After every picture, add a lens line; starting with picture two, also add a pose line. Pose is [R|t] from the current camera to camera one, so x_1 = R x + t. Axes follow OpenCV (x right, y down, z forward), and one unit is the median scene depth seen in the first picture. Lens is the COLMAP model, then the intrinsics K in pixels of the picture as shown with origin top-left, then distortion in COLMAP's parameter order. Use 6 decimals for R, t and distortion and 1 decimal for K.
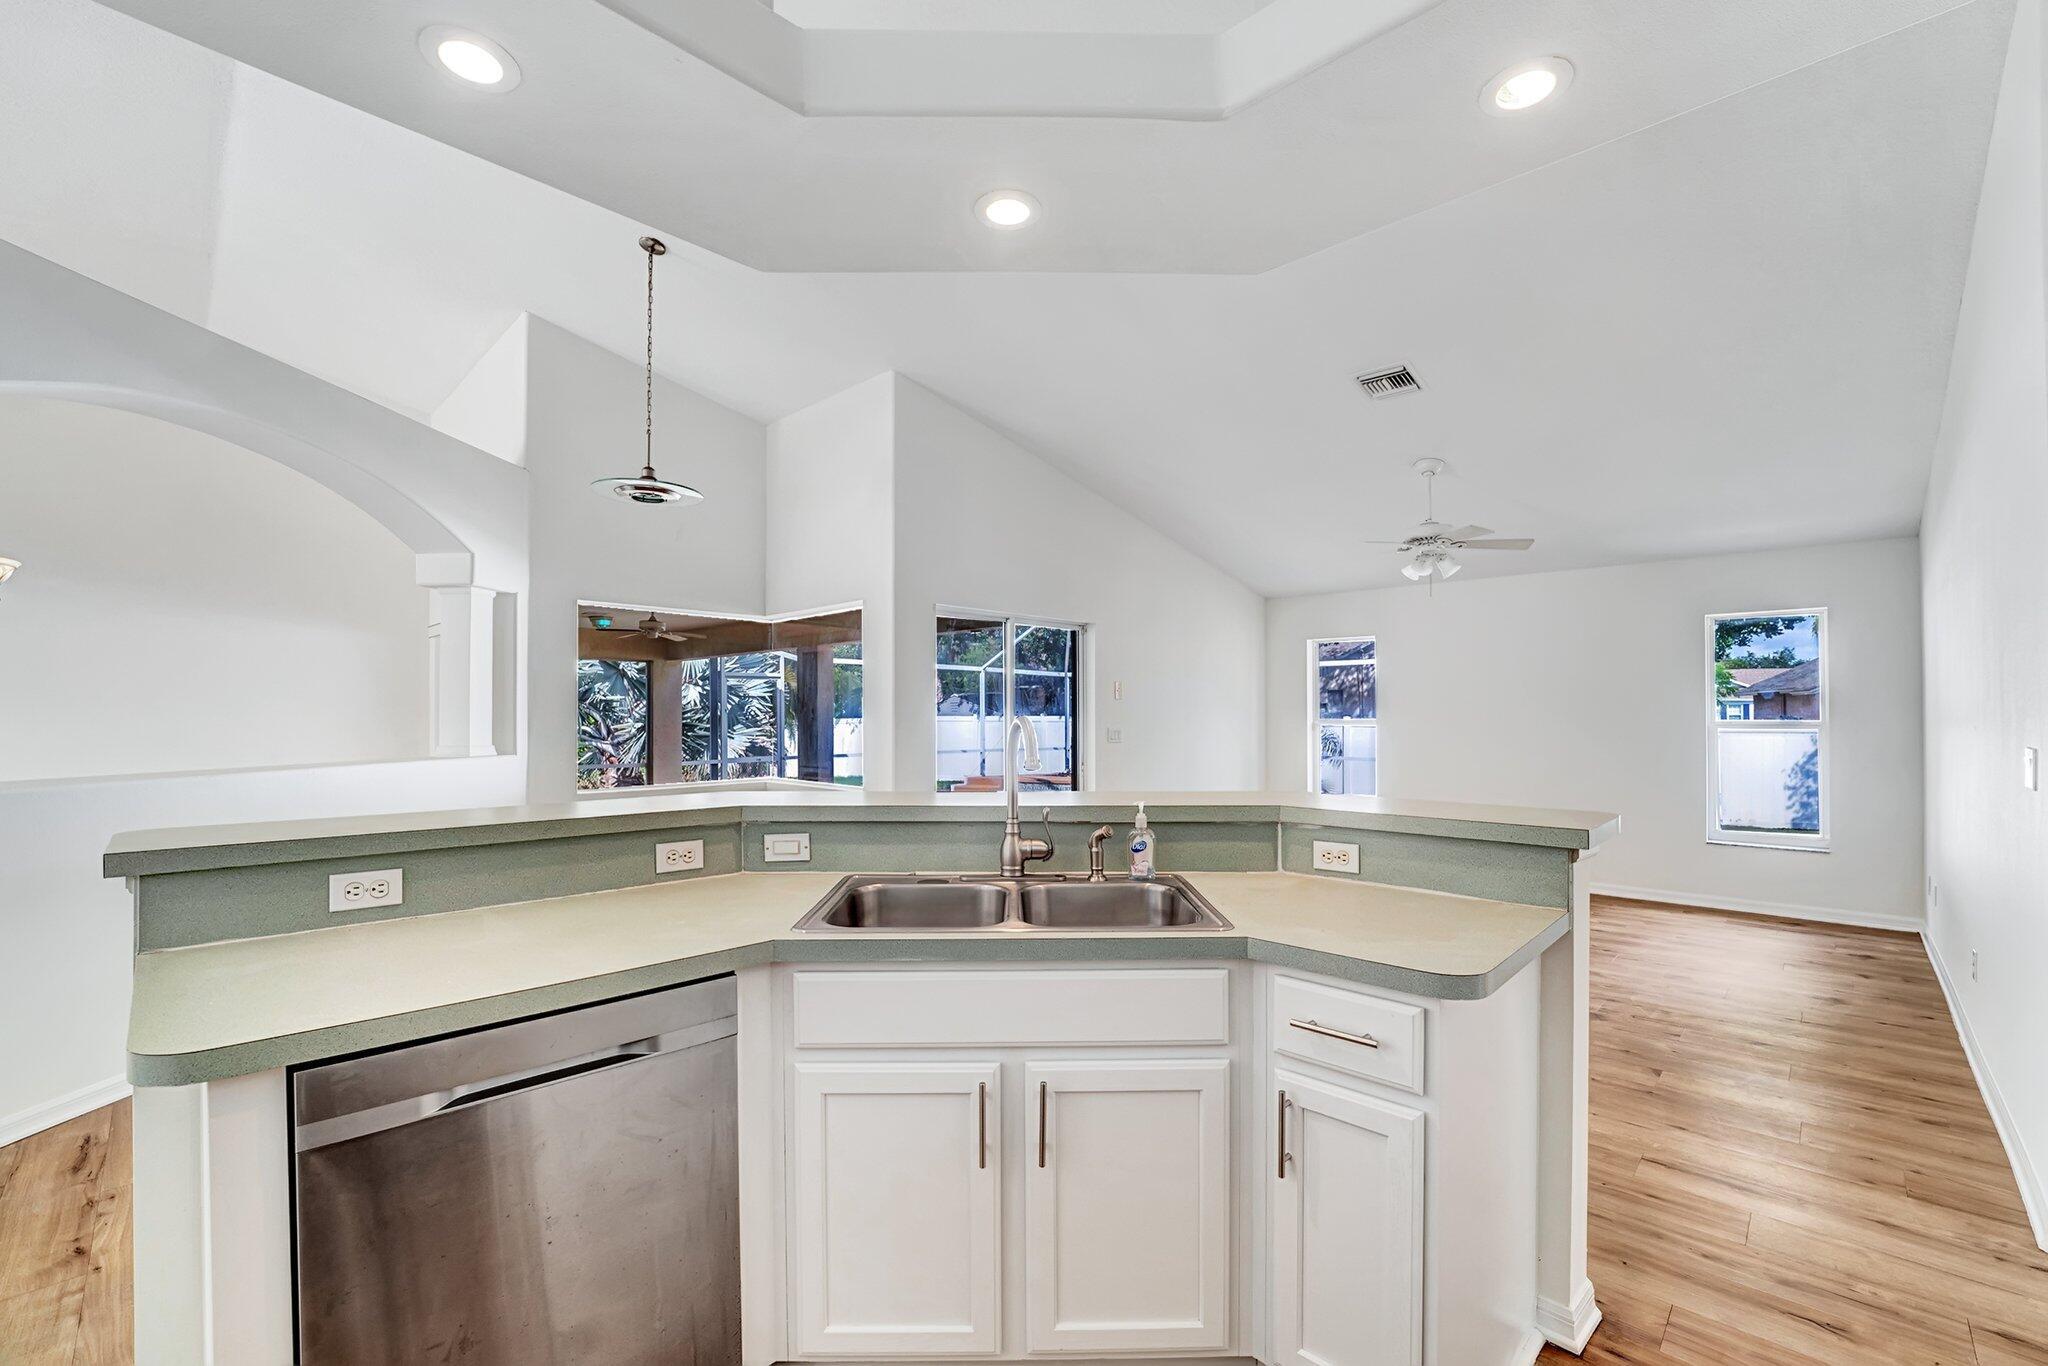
lens RADIAL K [[855.0, 0, 1012.6], [0, 855.0, 706.1], [0, 0, 1]] dist [-0.025303, 0.002341]
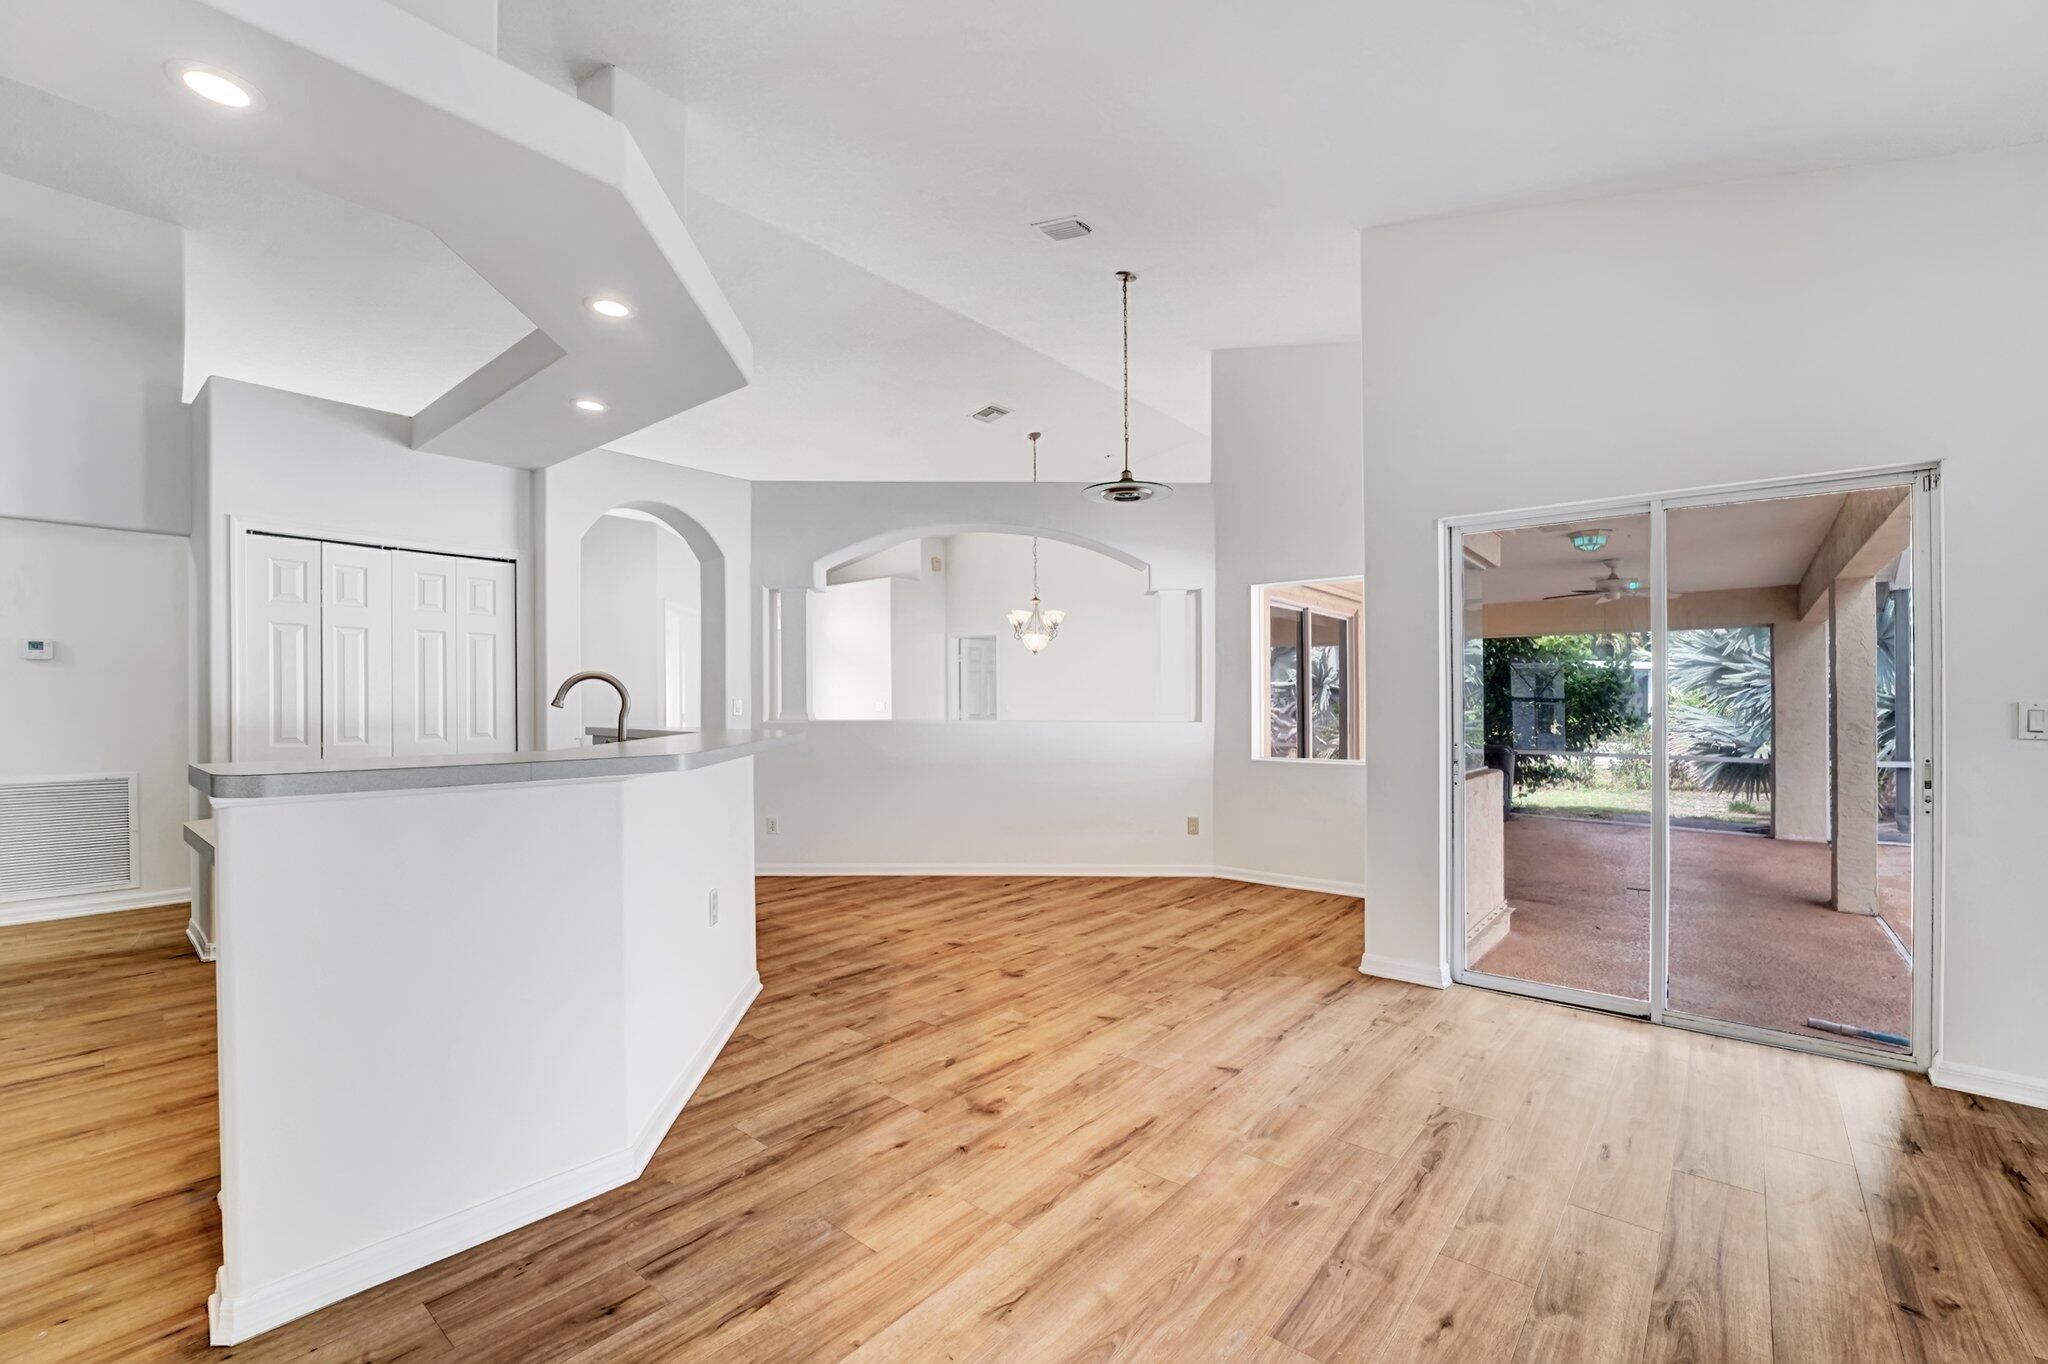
lens RADIAL K [[855.0, 0, 1023.6], [0, 855.0, 698.8], [0, 0, 1]] dist [-0.025303, 0.002341]
pose [[0.089353, -0.008349, -0.995965, 0.598070], [0.010934, 0.999913, -0.007401, 0.027197], [0.995940, -0.010229, 0.089436, 0.645124]]
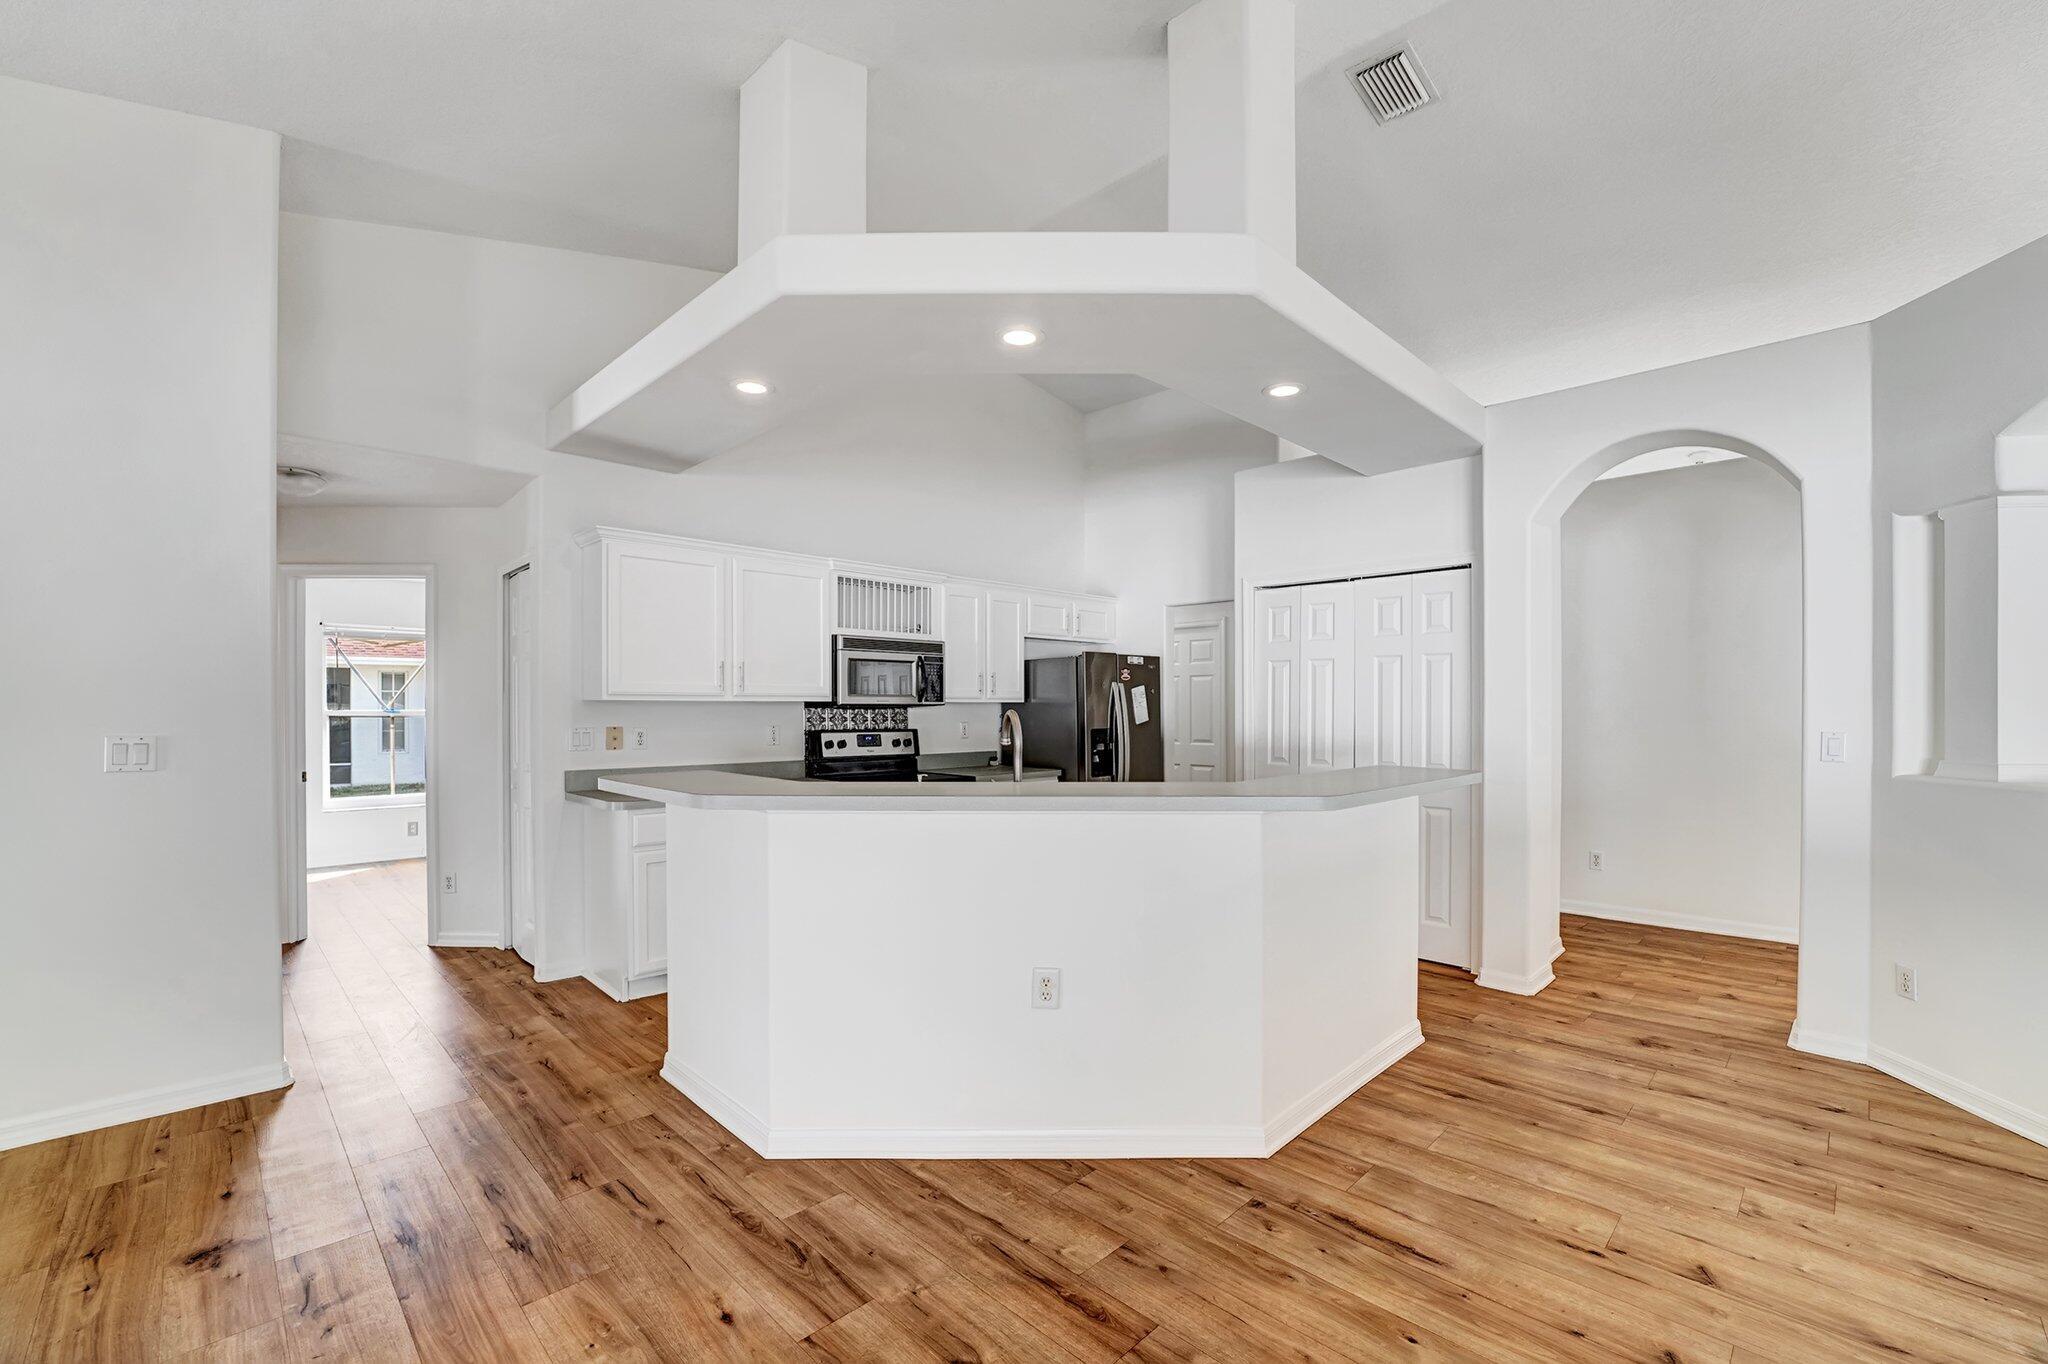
lens RADIAL K [[855.0, 0, 1050.6], [0, 855.0, 712.1], [0, 0, 1]] dist [-0.025303, 0.002341]
pose [[-0.999951, -0.003617, -0.009264, -0.018568], [-0.003533, 0.999953, -0.009056, 0.009988], [0.009296, -0.009023, -0.999916, 0.986630]]
